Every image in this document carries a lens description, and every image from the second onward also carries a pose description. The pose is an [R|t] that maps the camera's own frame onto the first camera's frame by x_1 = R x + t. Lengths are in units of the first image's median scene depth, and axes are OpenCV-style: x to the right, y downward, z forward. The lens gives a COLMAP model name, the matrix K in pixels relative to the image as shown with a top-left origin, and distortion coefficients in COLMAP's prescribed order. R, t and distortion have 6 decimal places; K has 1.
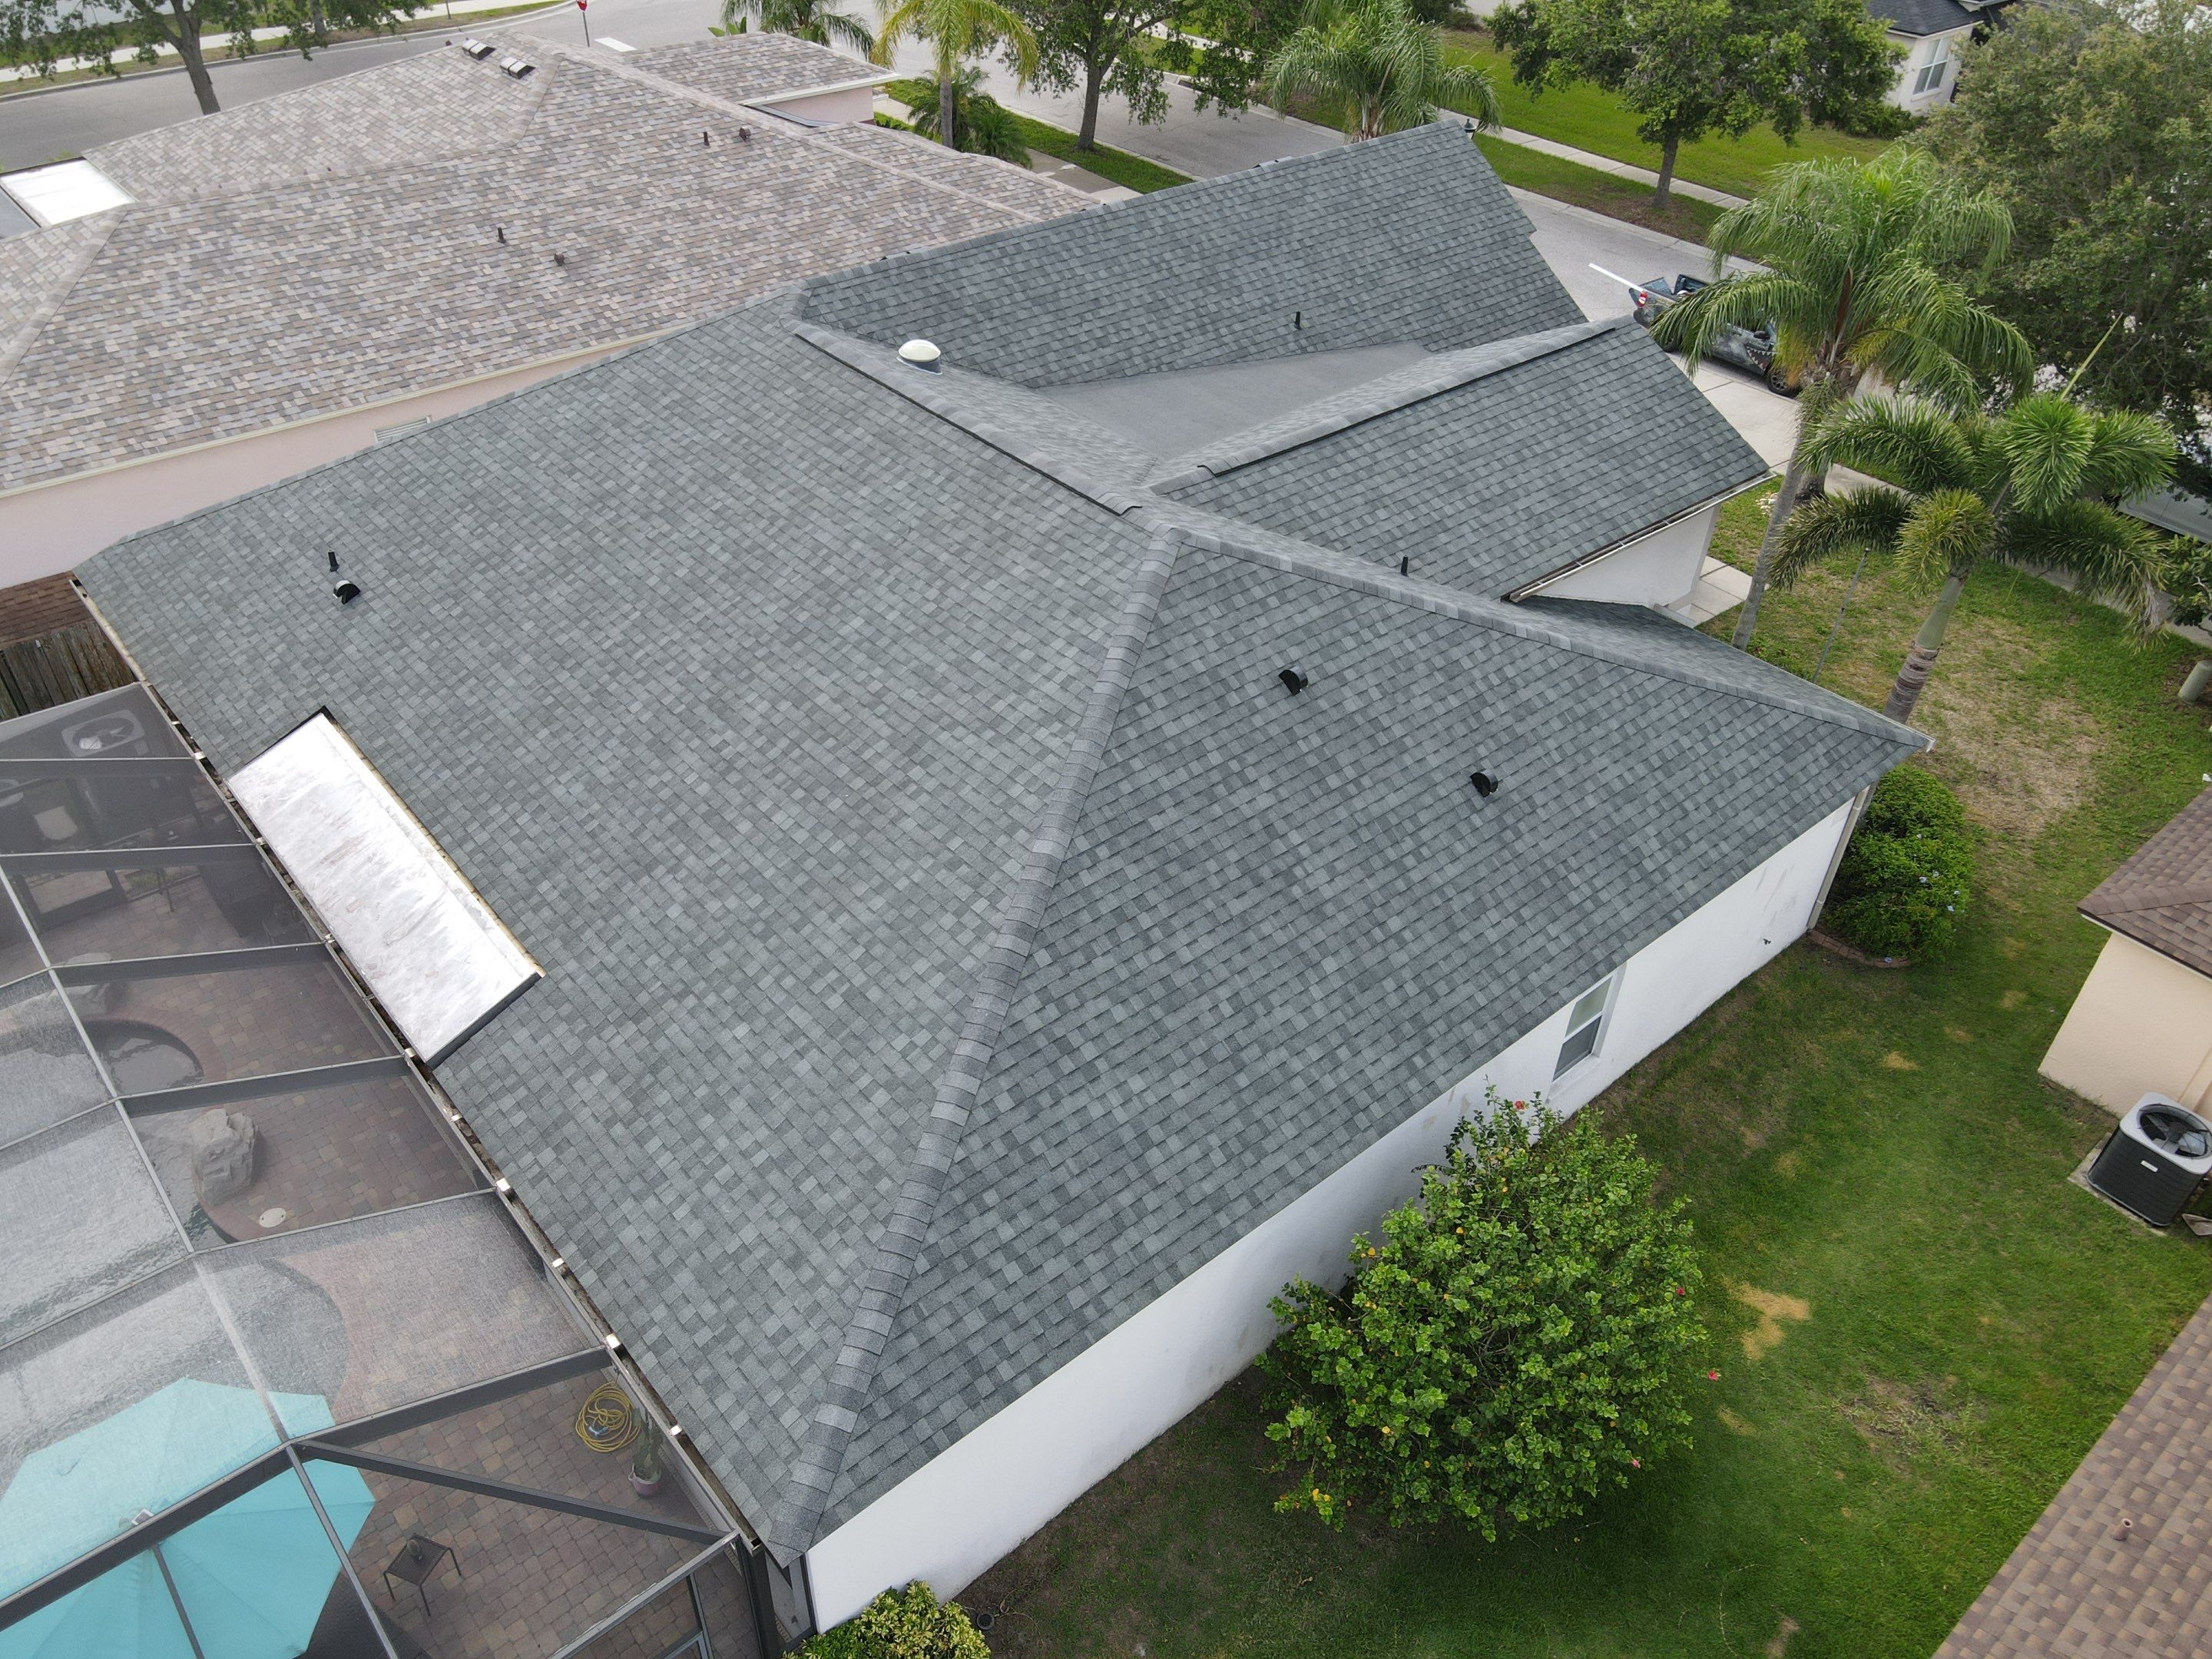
lens RADIAL K [[1624.2, 0, 1075.8], [0, 1624.2, 827.5], [0, 0, 1]] dist [-0.006357, 0.084715]
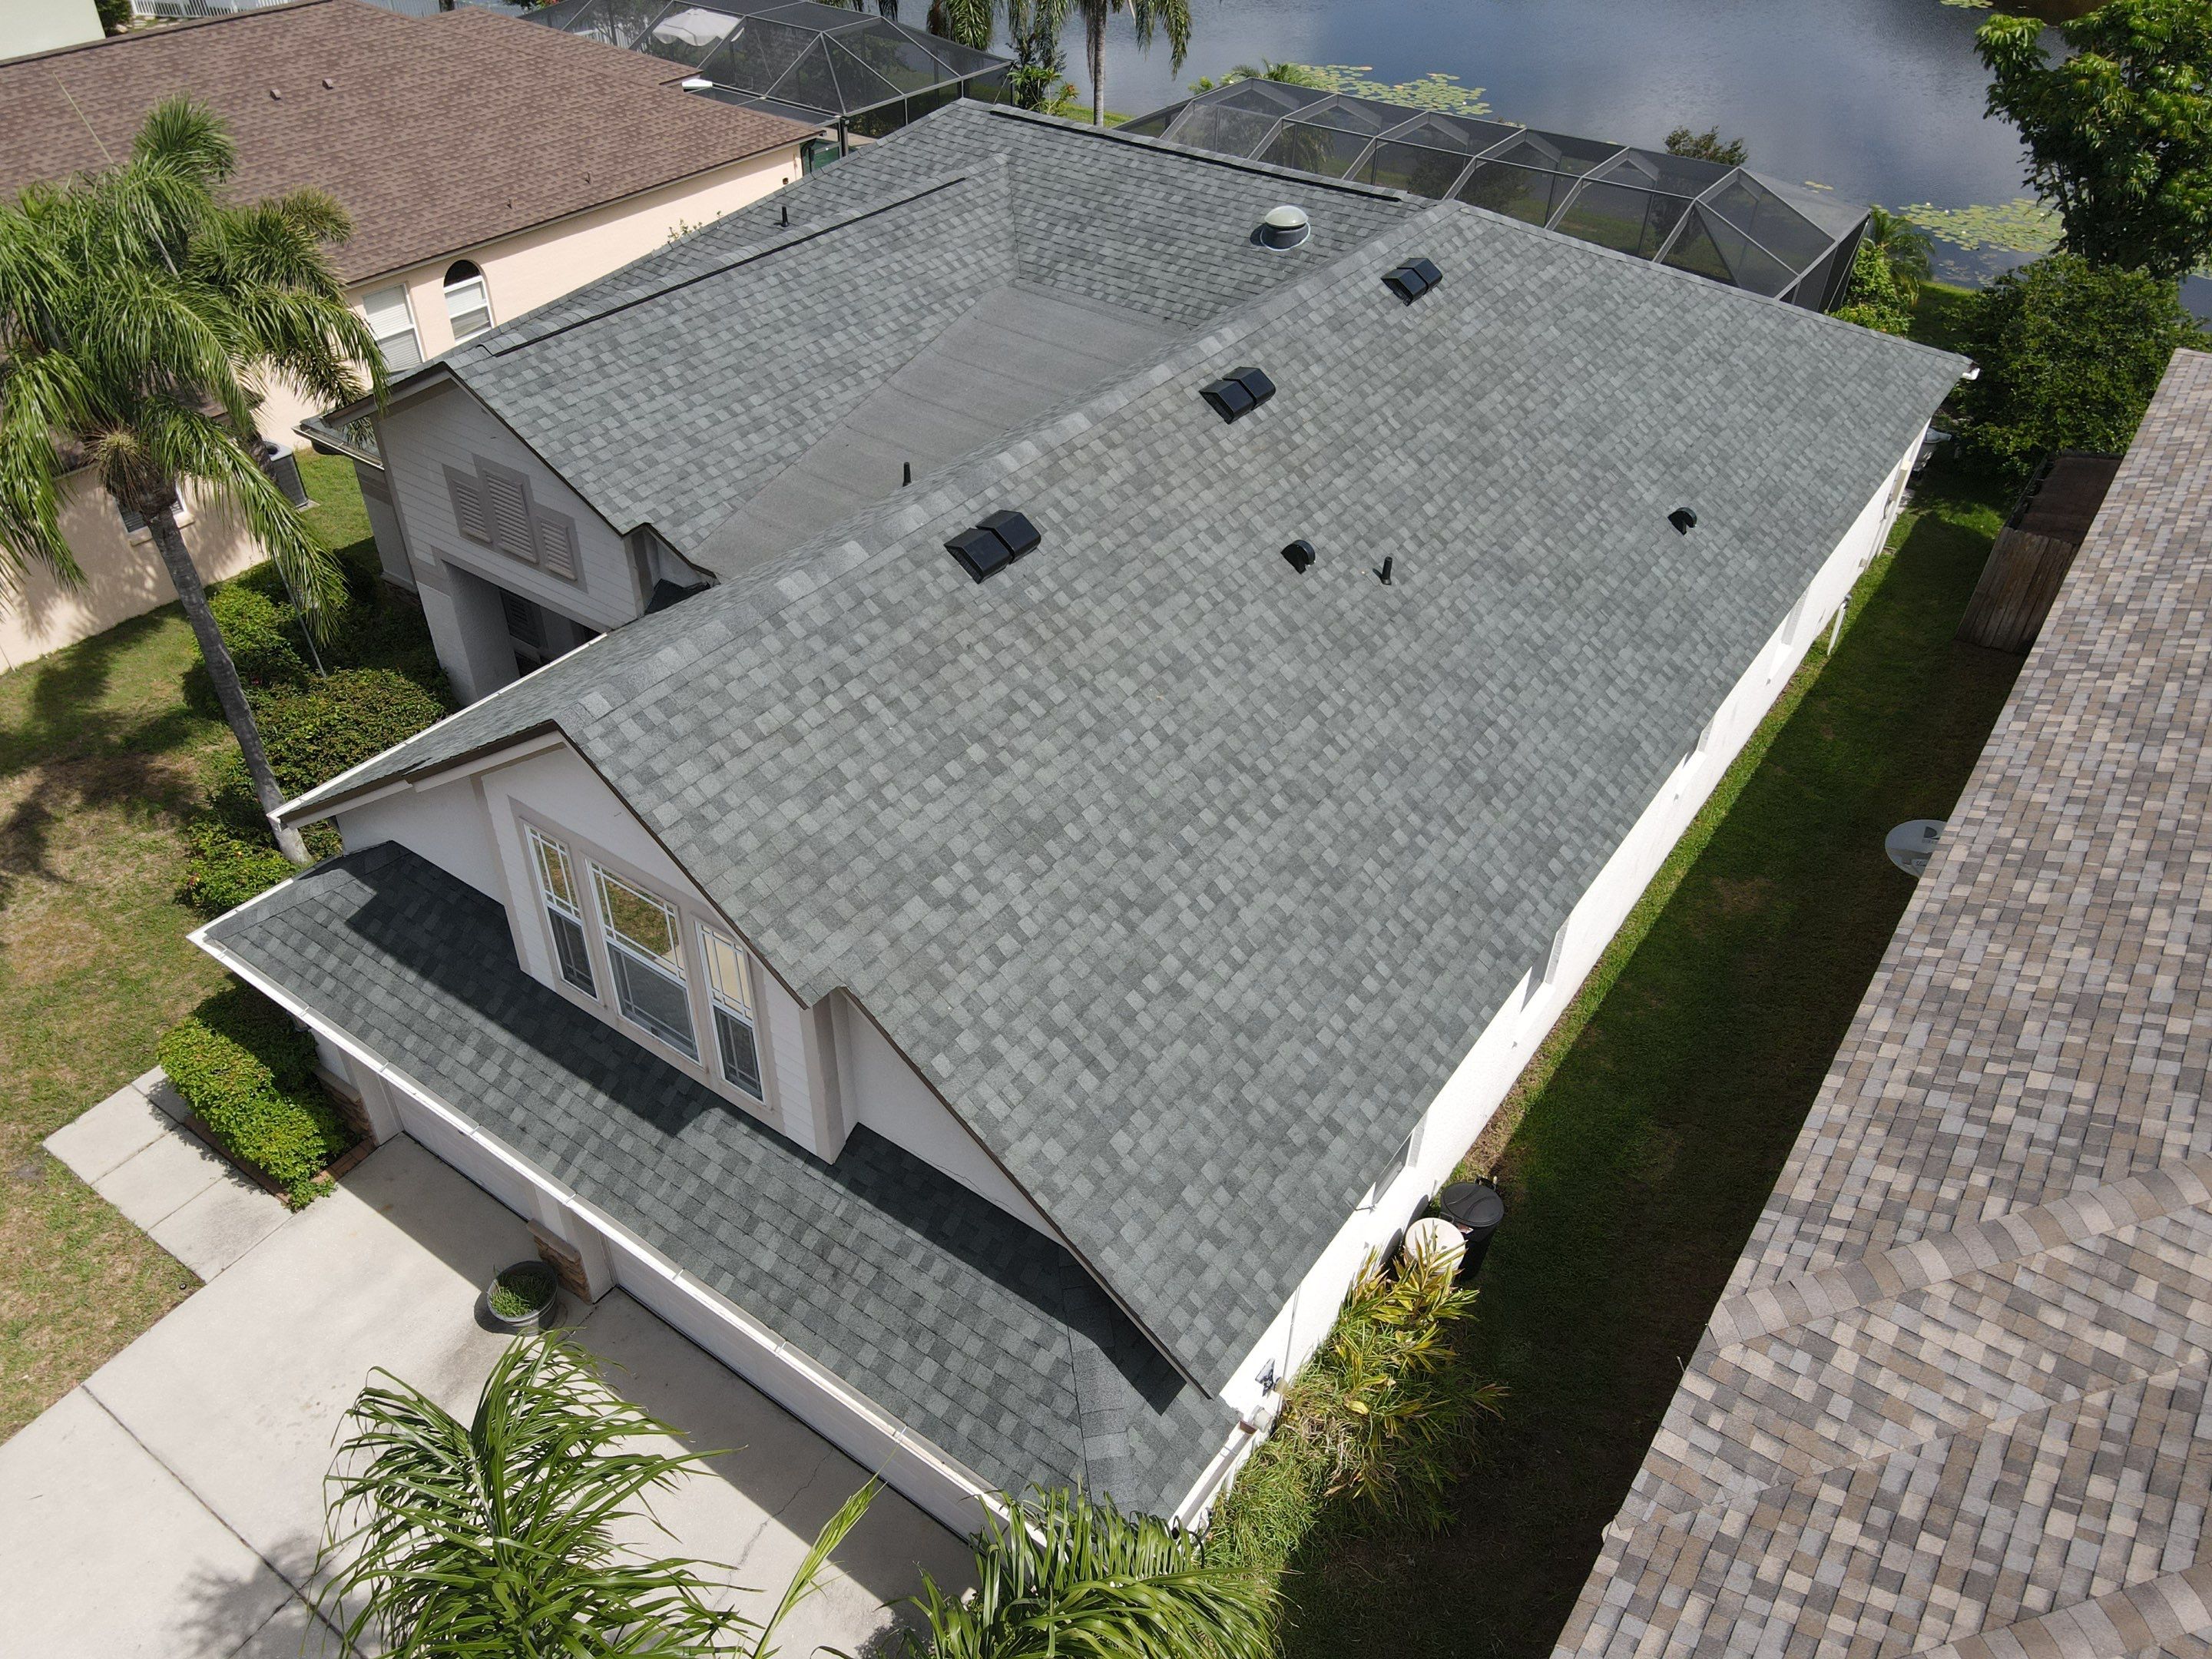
lens RADIAL K [[1627.0, 0, 1076.1], [0, 1627.0, 818.7], [0, 0, 1]] dist [-0.002157, 0.009090]
pose [[-0.968179, 0.127094, -0.215584, 0.308626], [-0.179249, 0.248971, 0.951779, -1.235001], [0.174640, 0.960136, -0.218267, 1.732757]]
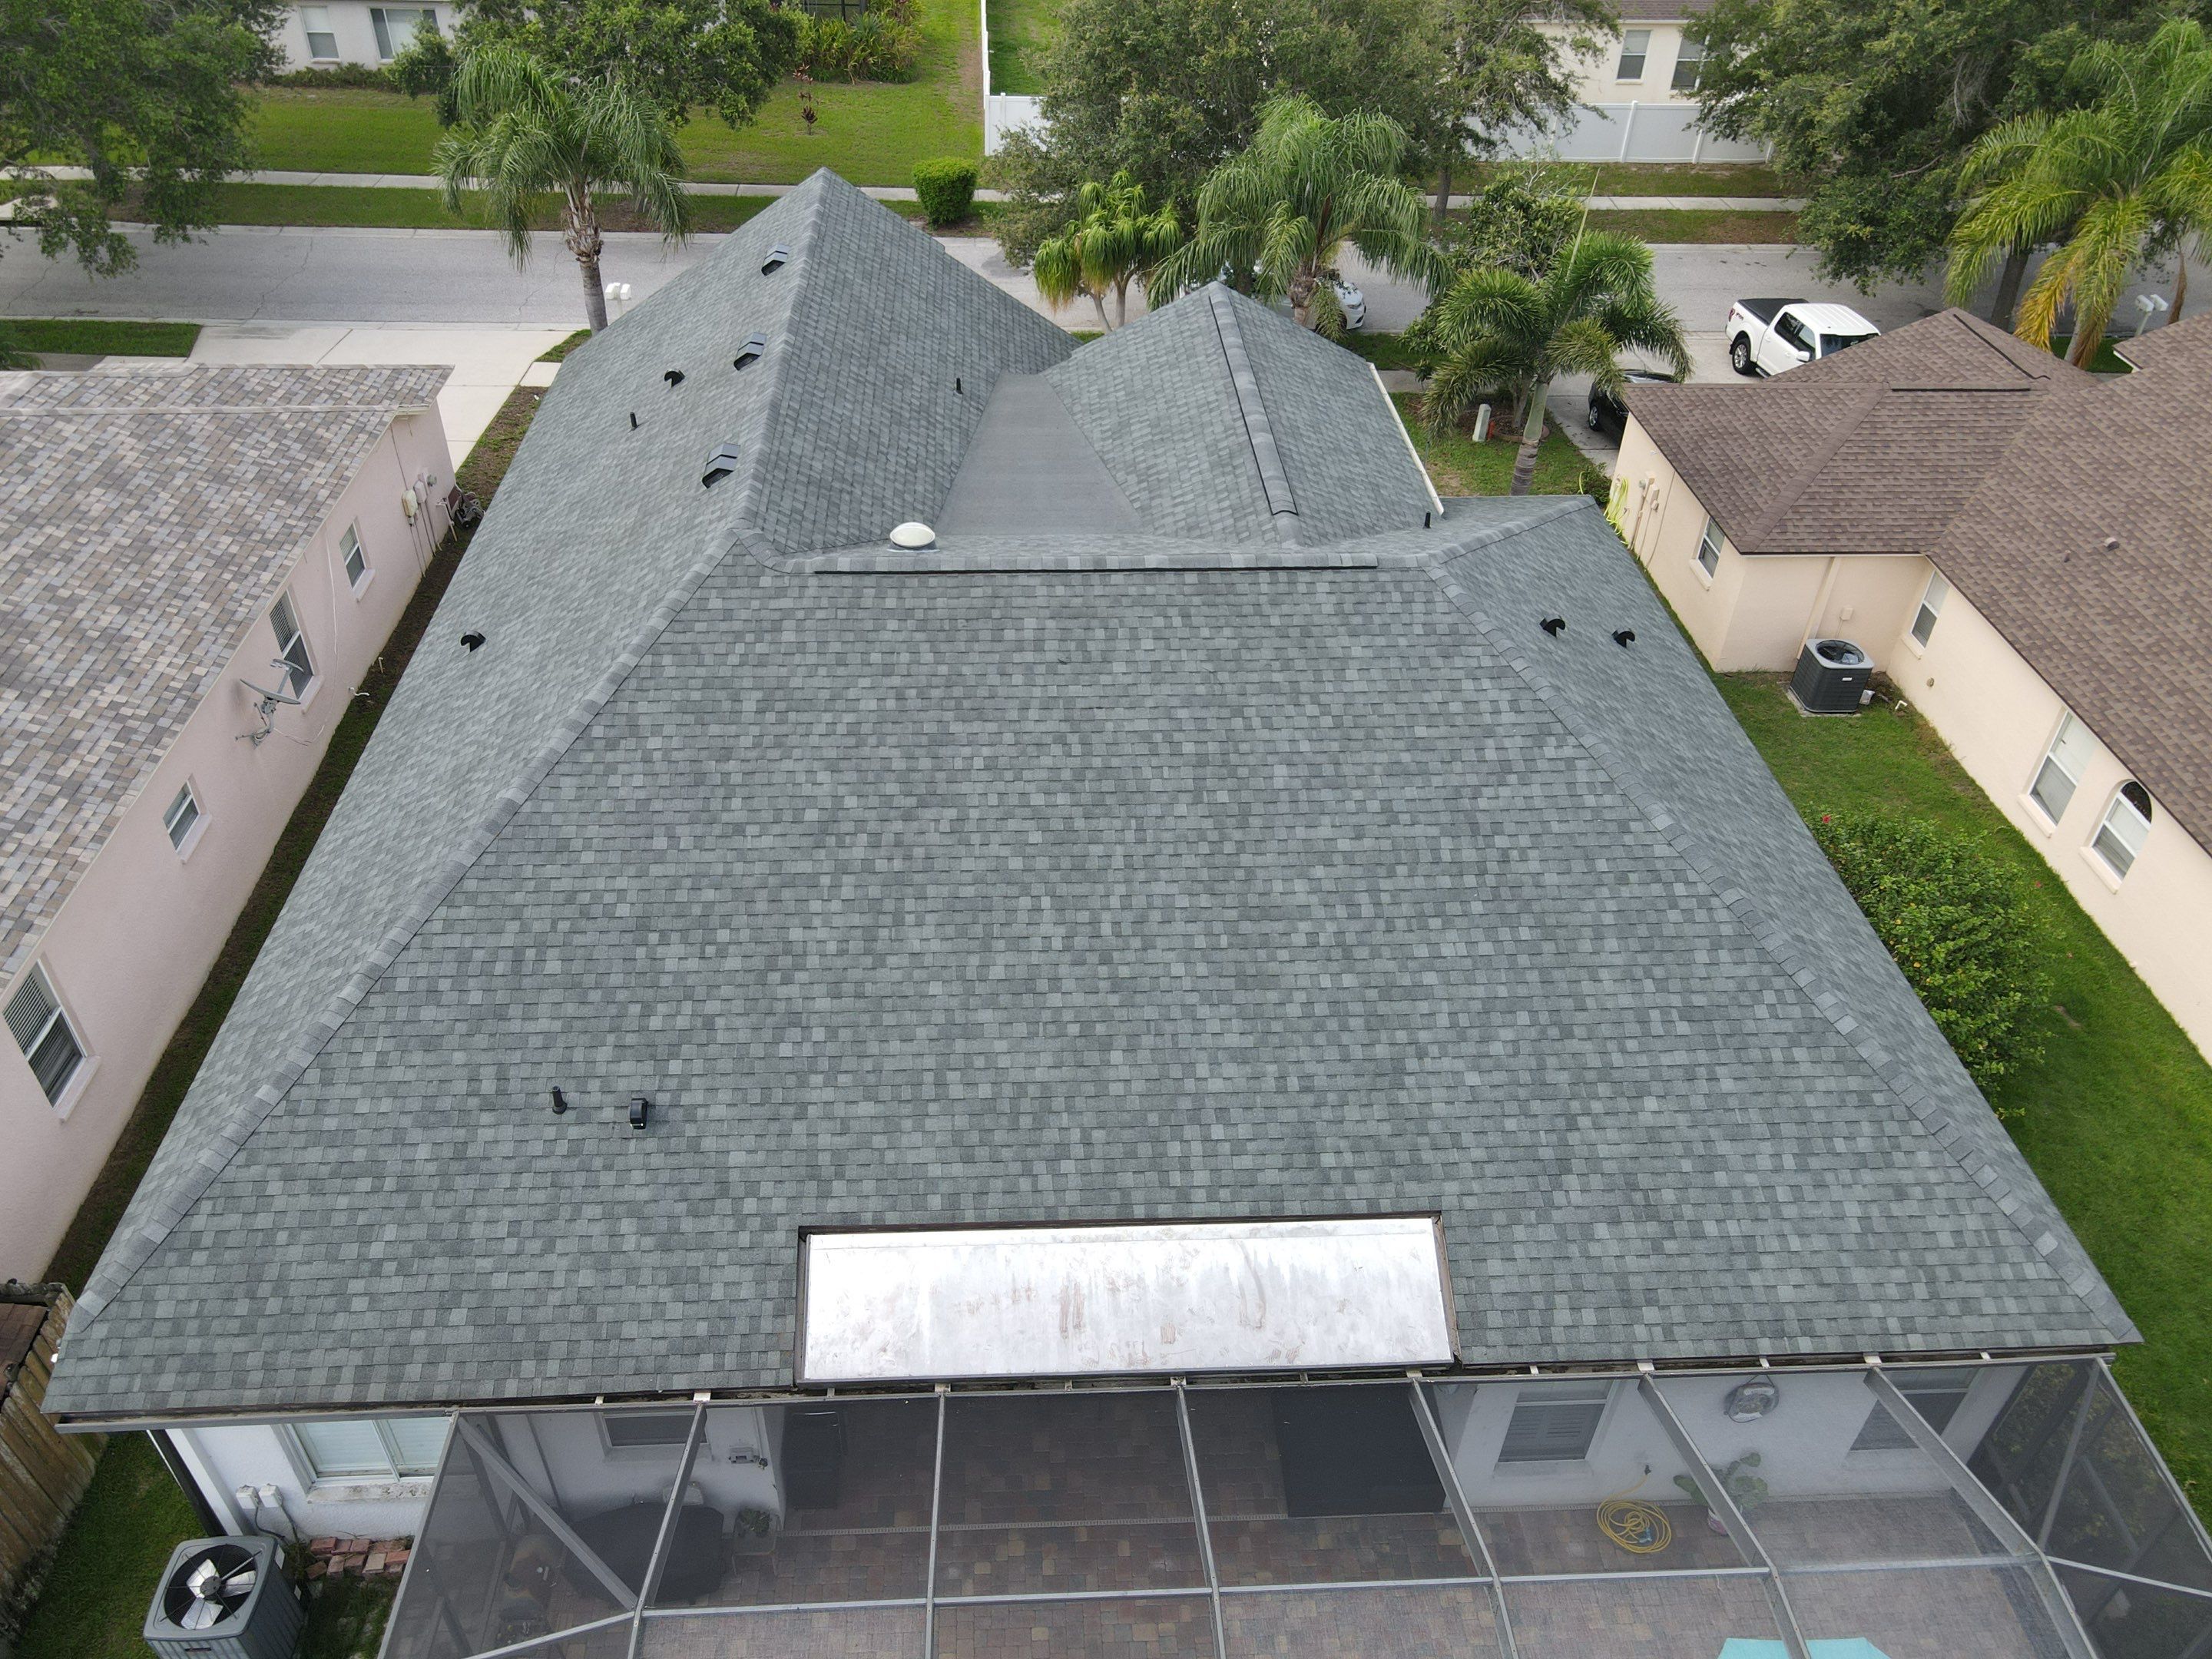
lens RADIAL K [[1652.7, 0, 1084.5], [0, 1652.7, 802.6], [0, 0, 1]] dist [-0.036860, 0.112950]
pose [[0.600864, -0.489703, 0.631786, -0.797632], [0.485714, 0.851401, 0.197988, -0.343753], [-0.634858, 0.187904, 0.749431, 0.306135]]
